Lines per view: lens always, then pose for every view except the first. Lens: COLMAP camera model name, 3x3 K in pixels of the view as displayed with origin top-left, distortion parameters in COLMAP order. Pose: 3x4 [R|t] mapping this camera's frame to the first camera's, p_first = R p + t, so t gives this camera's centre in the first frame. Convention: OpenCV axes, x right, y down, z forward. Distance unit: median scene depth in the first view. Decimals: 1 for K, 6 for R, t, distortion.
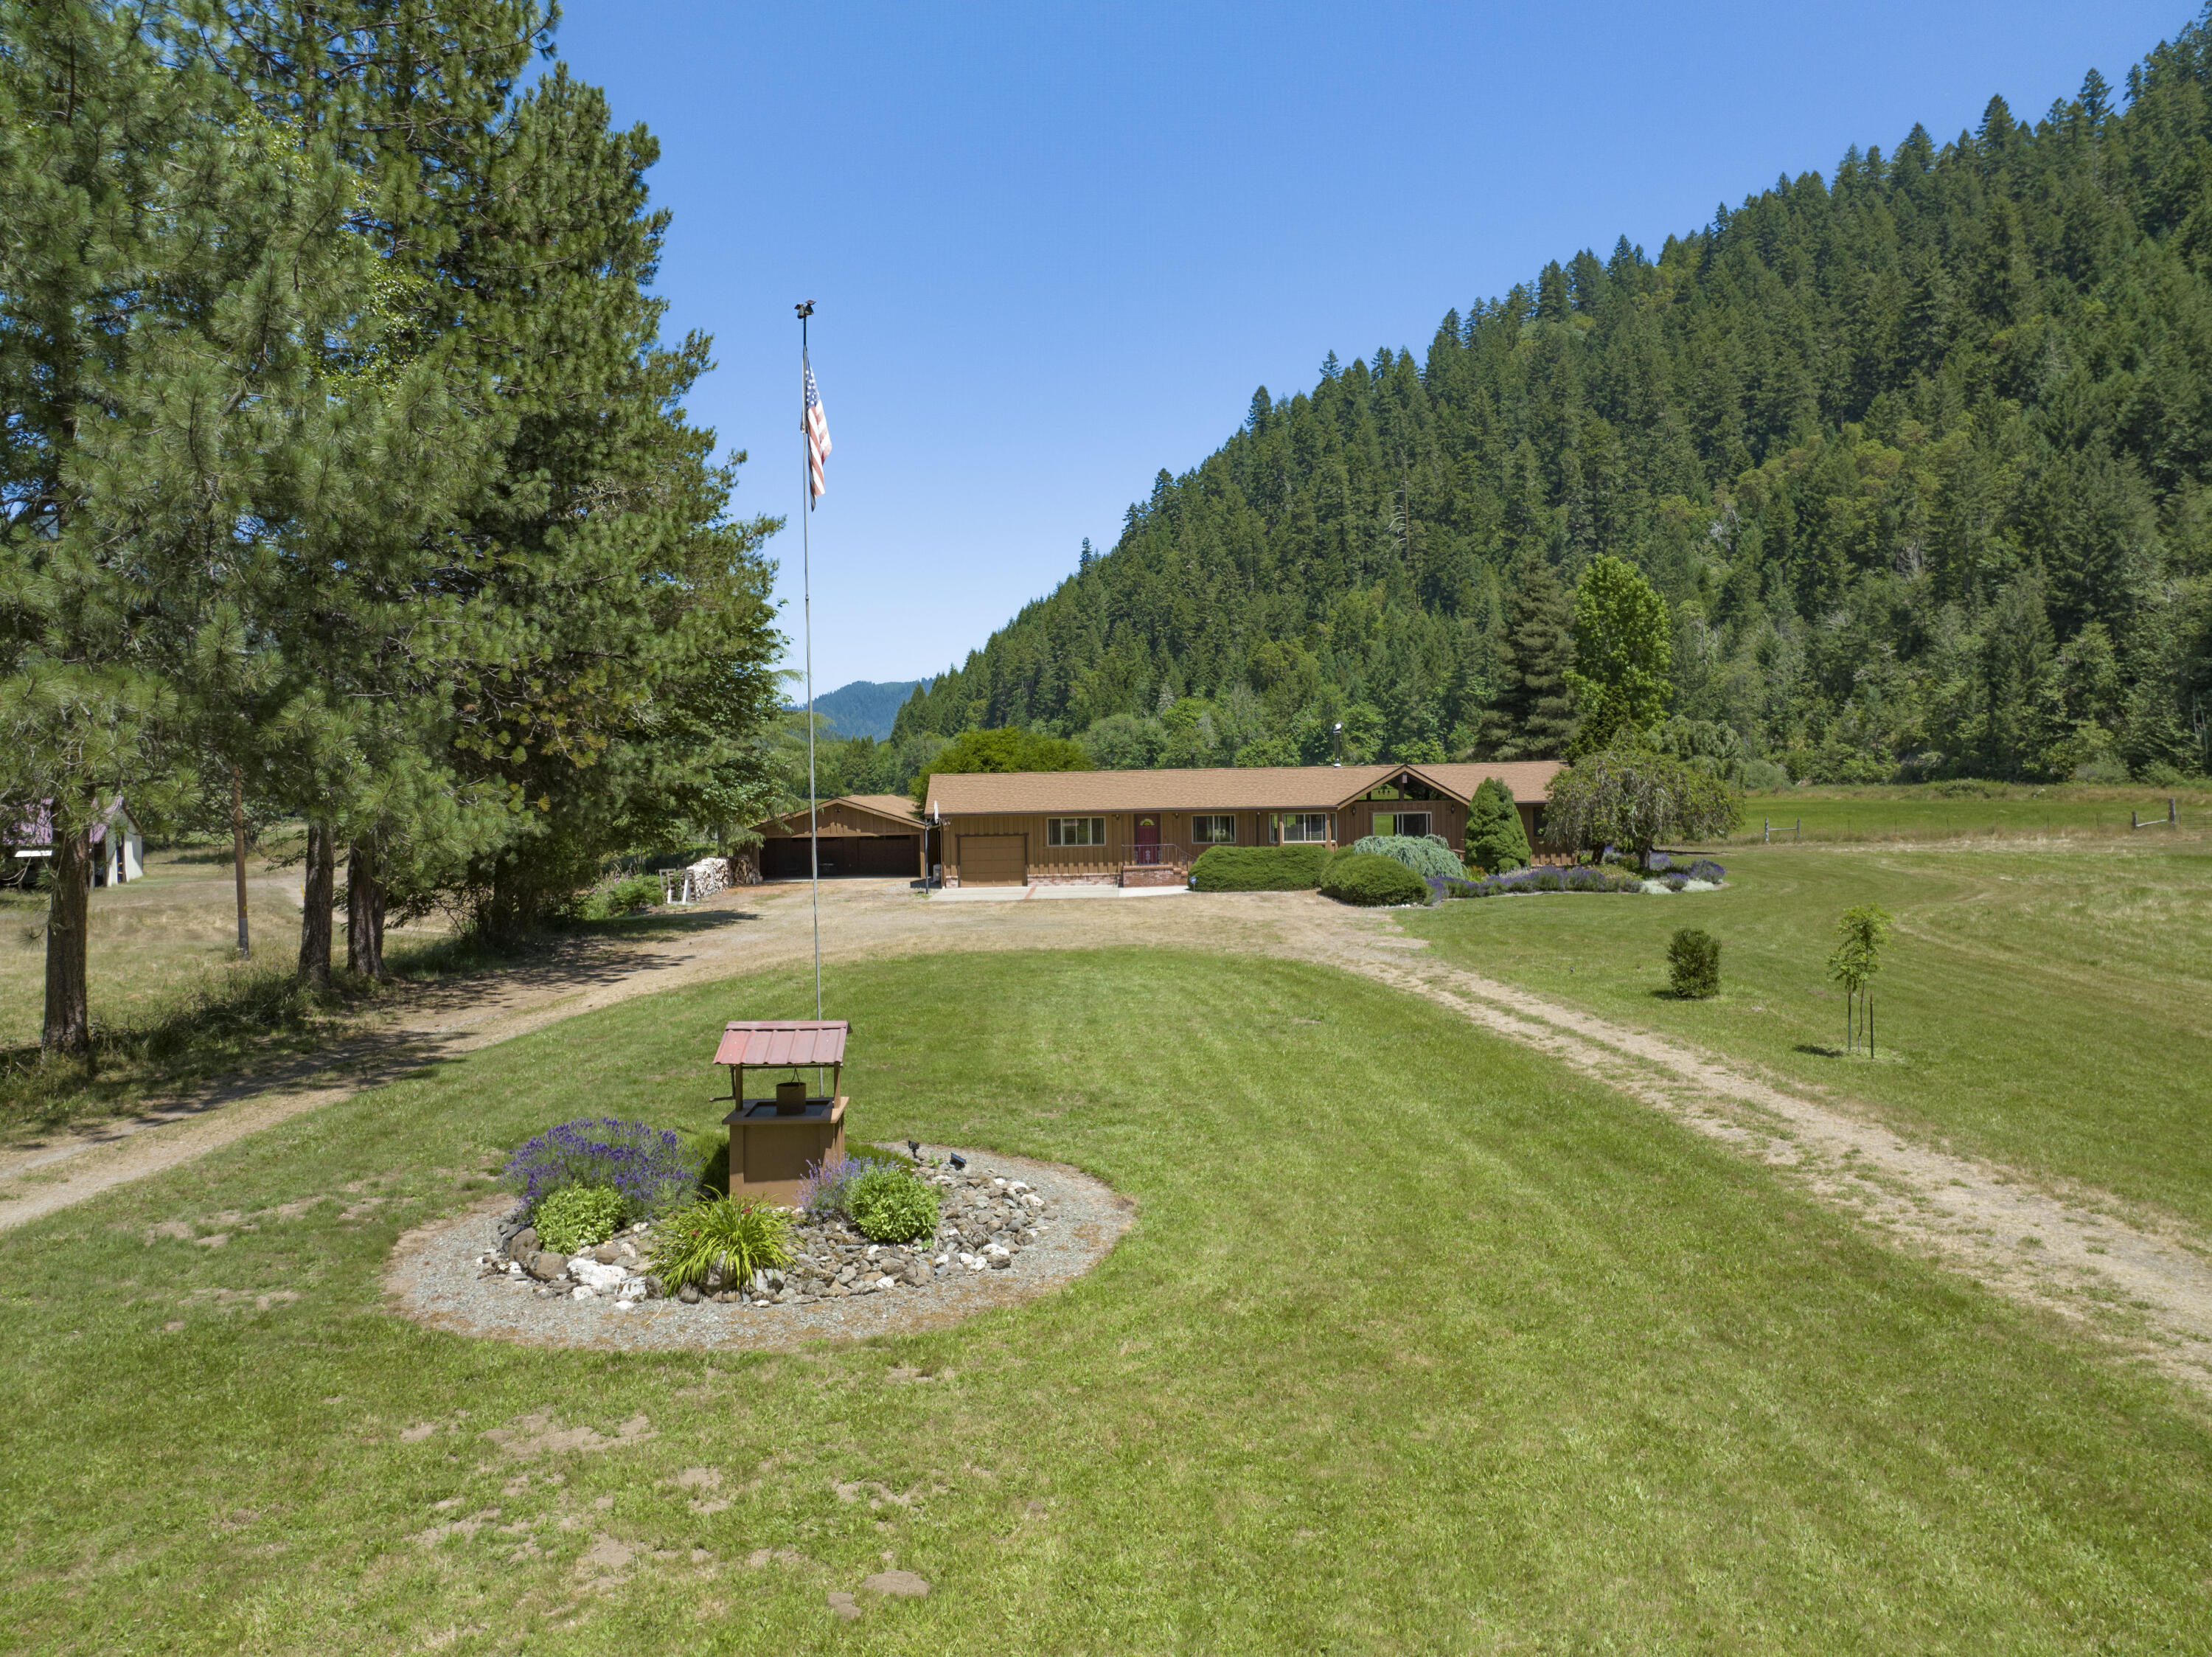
lens RADIAL K [[1546.2, 0, 1098.5], [0, 1546.2, 834.9], [0, 0, 1]] dist [-0.045044, 0.018932]
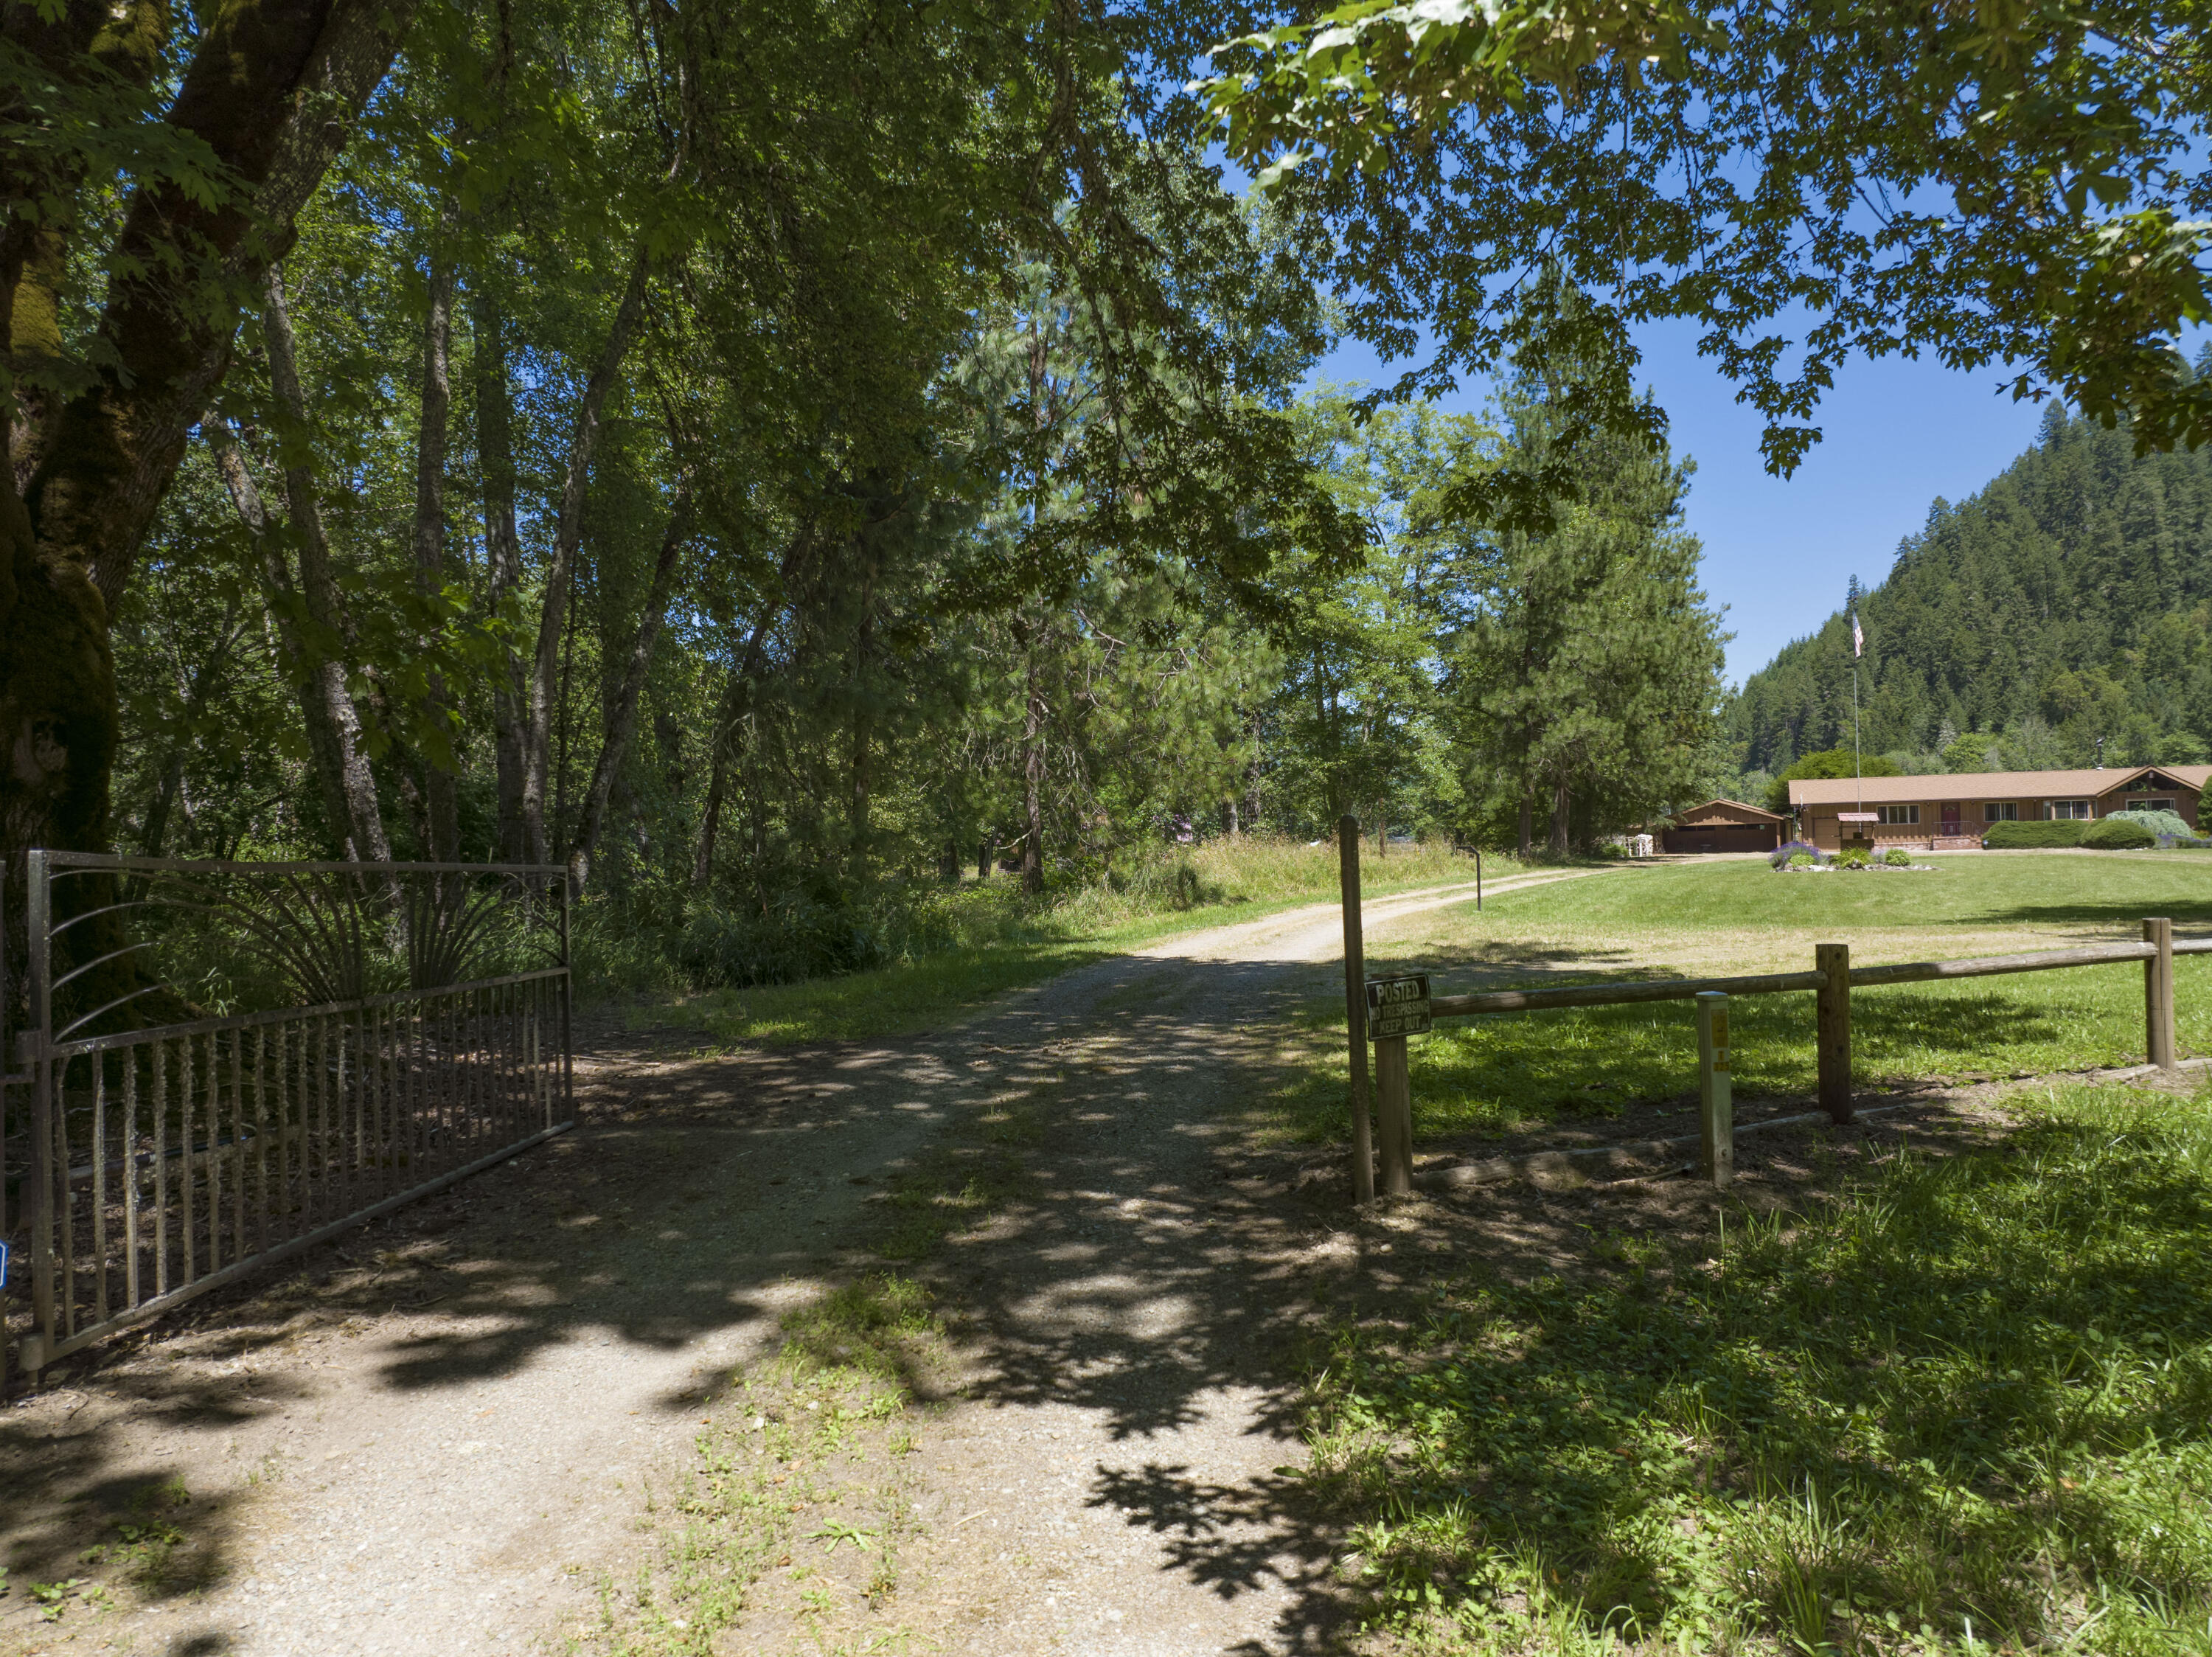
lens RADIAL K [[1546.2, 0, 1109.3], [0, 1546.2, 823.7], [0, 0, 1]] dist [-0.045044, 0.018932]
pose [[0.897864, -0.007410, -0.440210, -0.007673], [-0.010446, 0.999218, -0.038126, 0.011300], [0.440148, 0.038831, 0.897085, -0.107531]]
